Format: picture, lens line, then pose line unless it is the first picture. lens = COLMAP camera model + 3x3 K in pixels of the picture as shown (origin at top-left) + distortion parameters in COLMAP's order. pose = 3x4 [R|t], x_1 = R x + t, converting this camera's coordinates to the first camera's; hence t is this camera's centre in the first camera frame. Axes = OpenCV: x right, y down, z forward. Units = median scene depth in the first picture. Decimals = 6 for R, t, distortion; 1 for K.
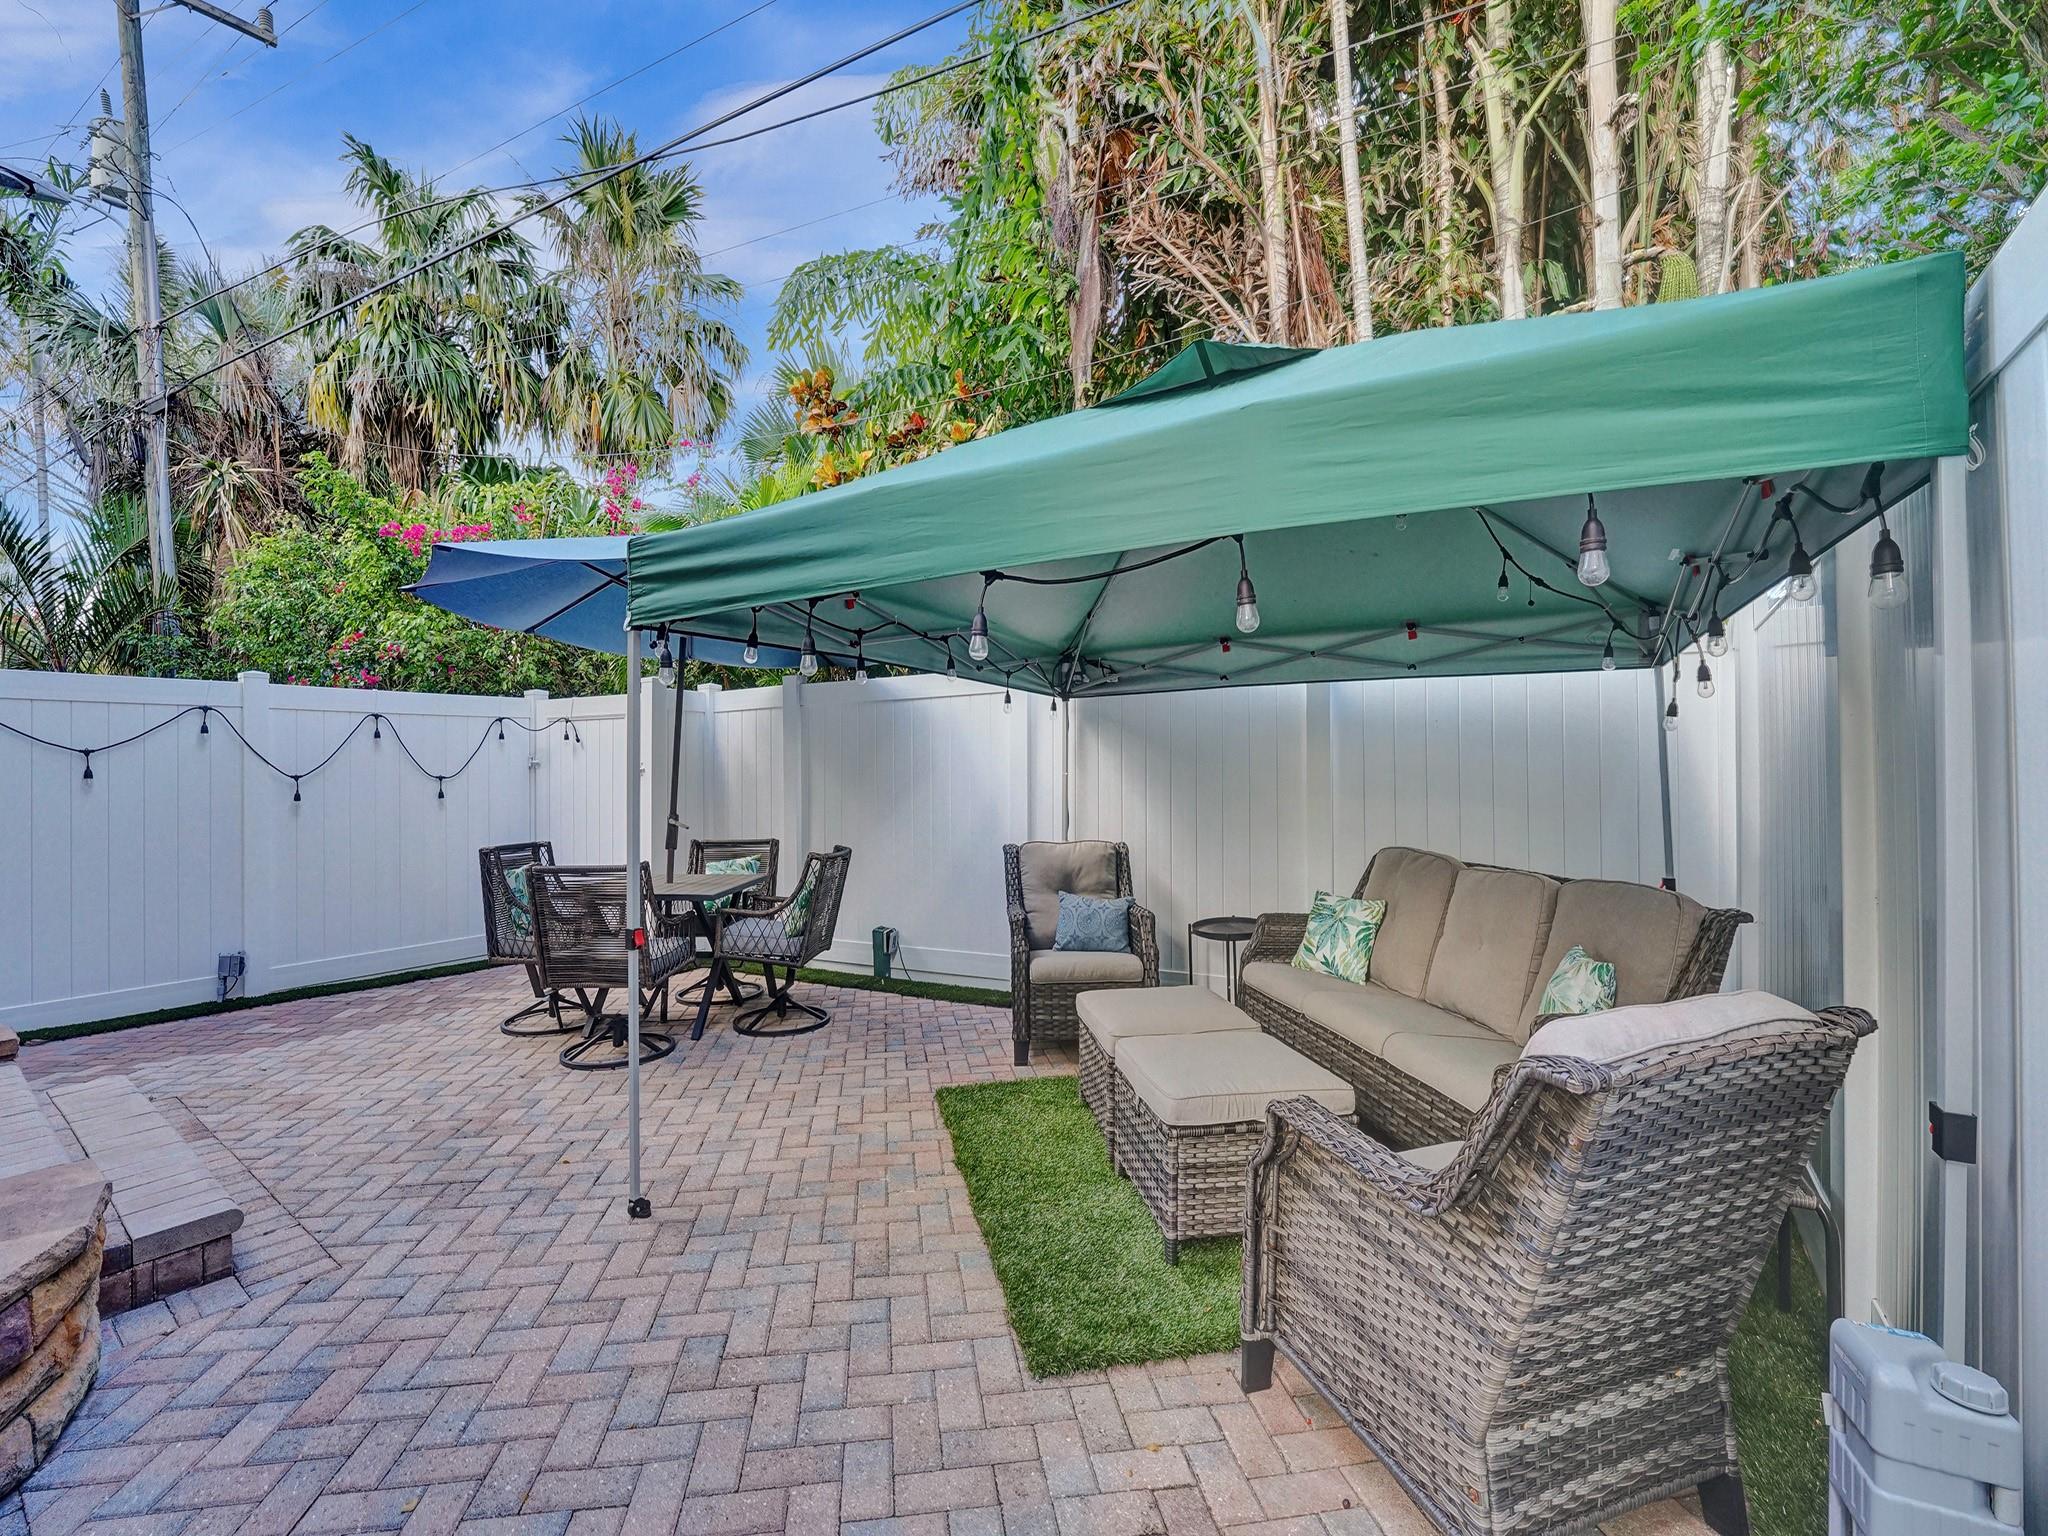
lens RADIAL K [[860.7, 0, 1021.1], [0, 860.7, 776.0], [0, 0, 1]] dist [-0.025729, 0.000538]
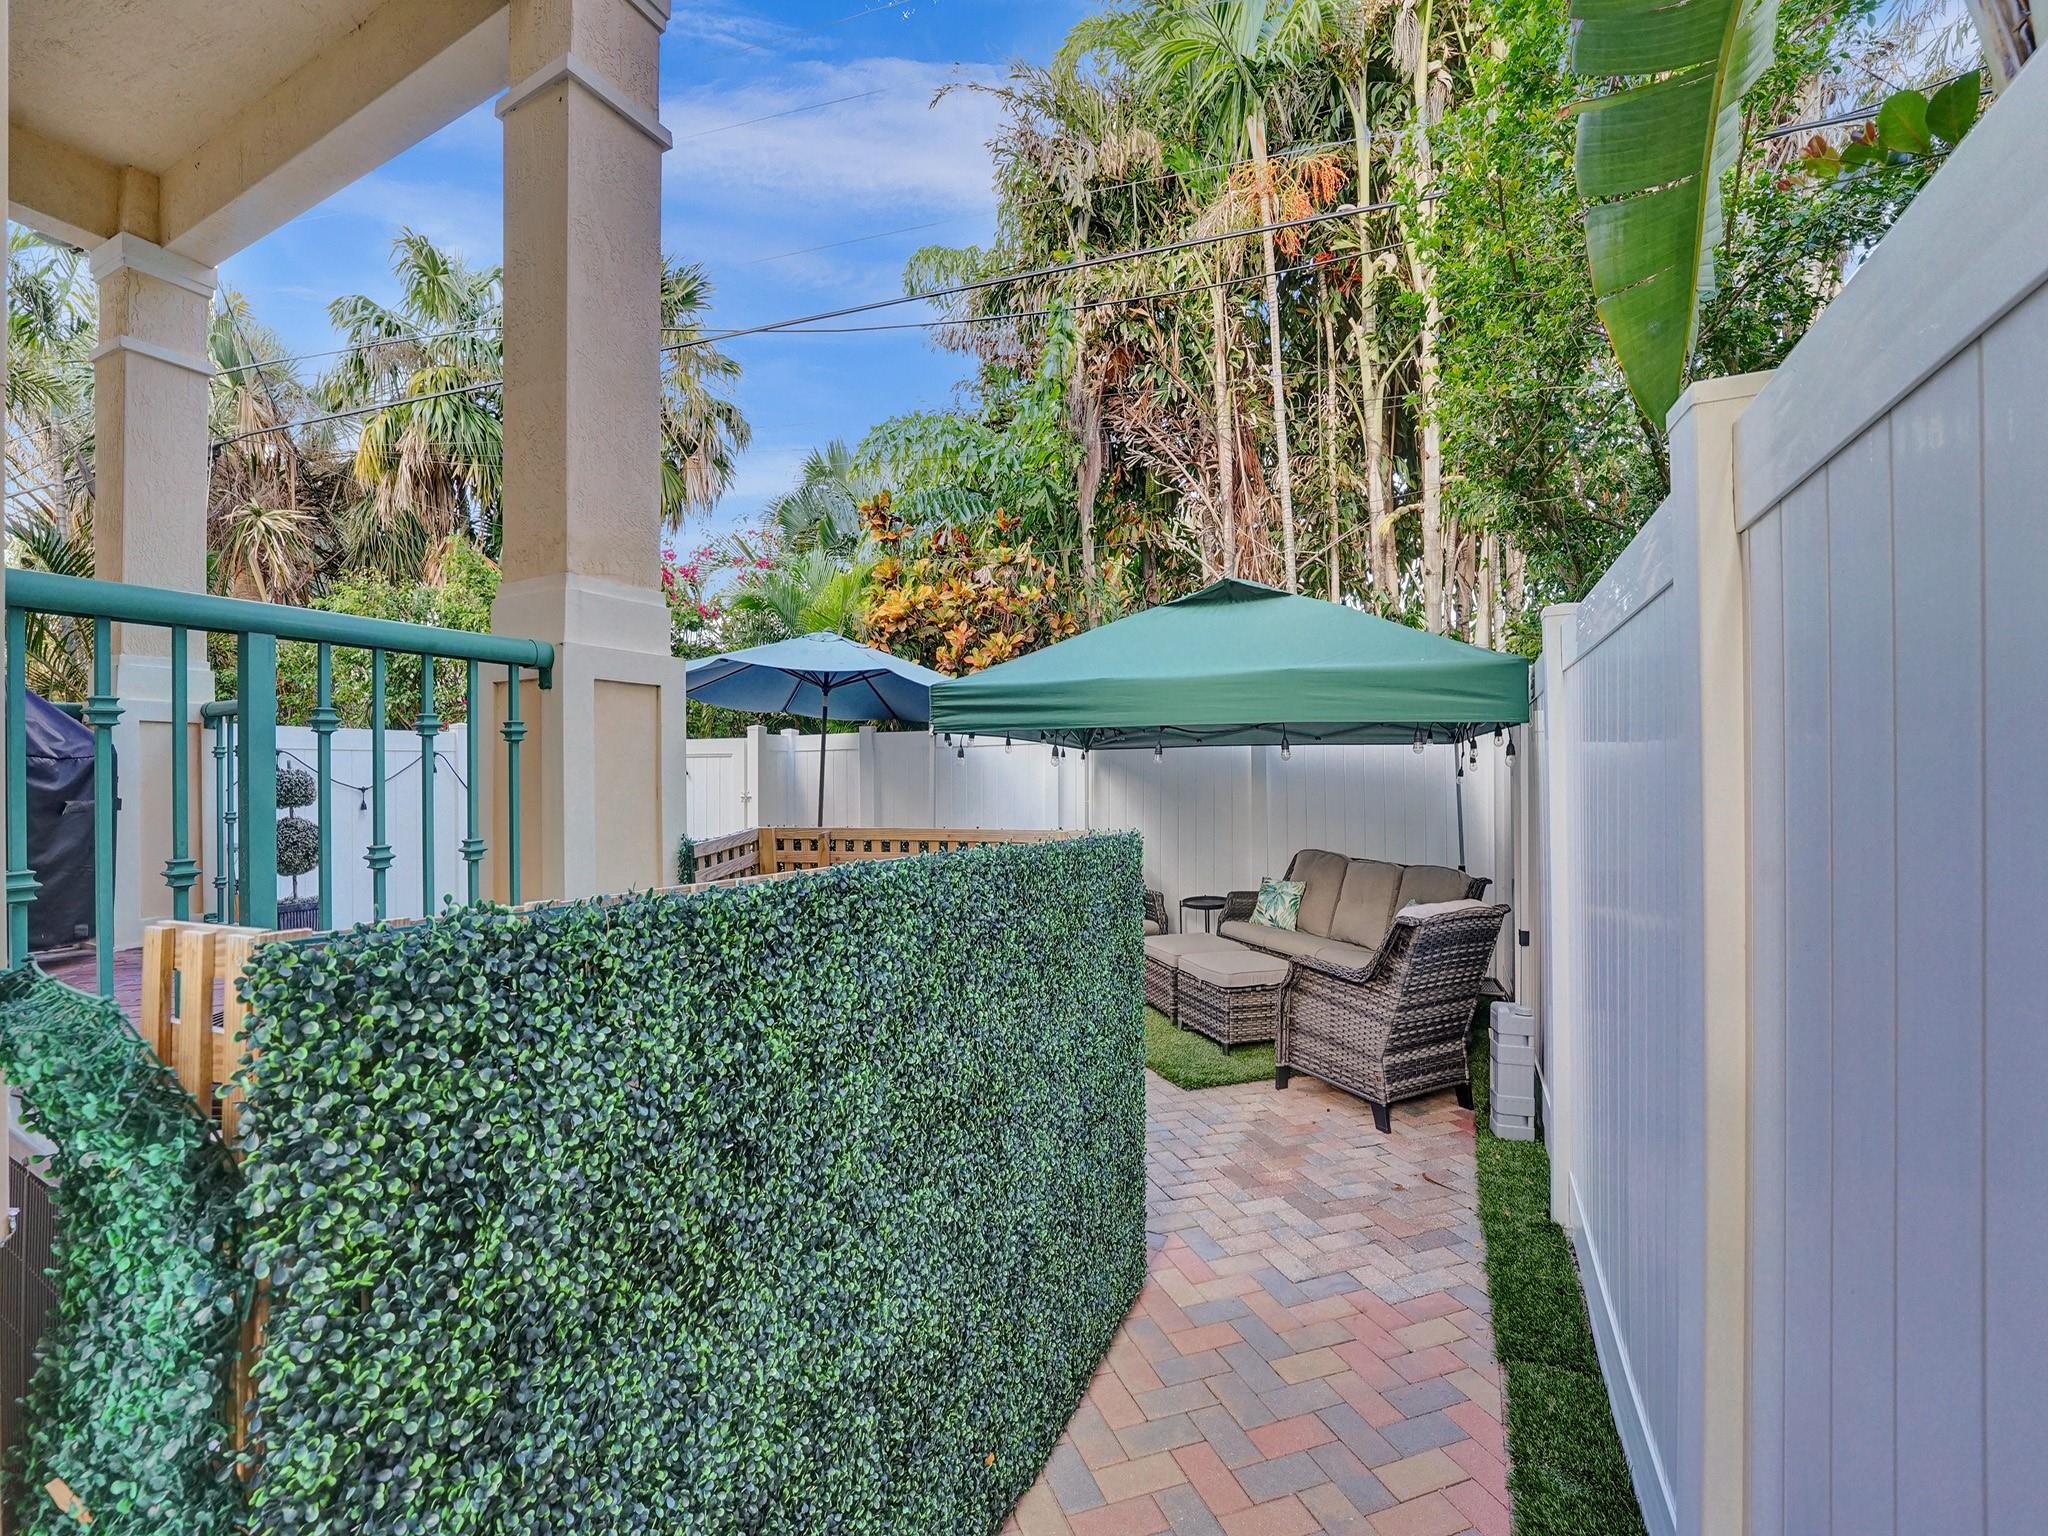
lens RADIAL K [[835.0, 0, 1028.1], [0, 835.0, 790.3], [0, 0, 1]] dist [-0.024166, 0.000081]
pose [[0.989458, -0.001482, 0.144809, -0.254152], [0.000358, 0.999970, 0.007786, -0.033478], [-0.144816, -0.007652, 0.989429, -0.389566]]
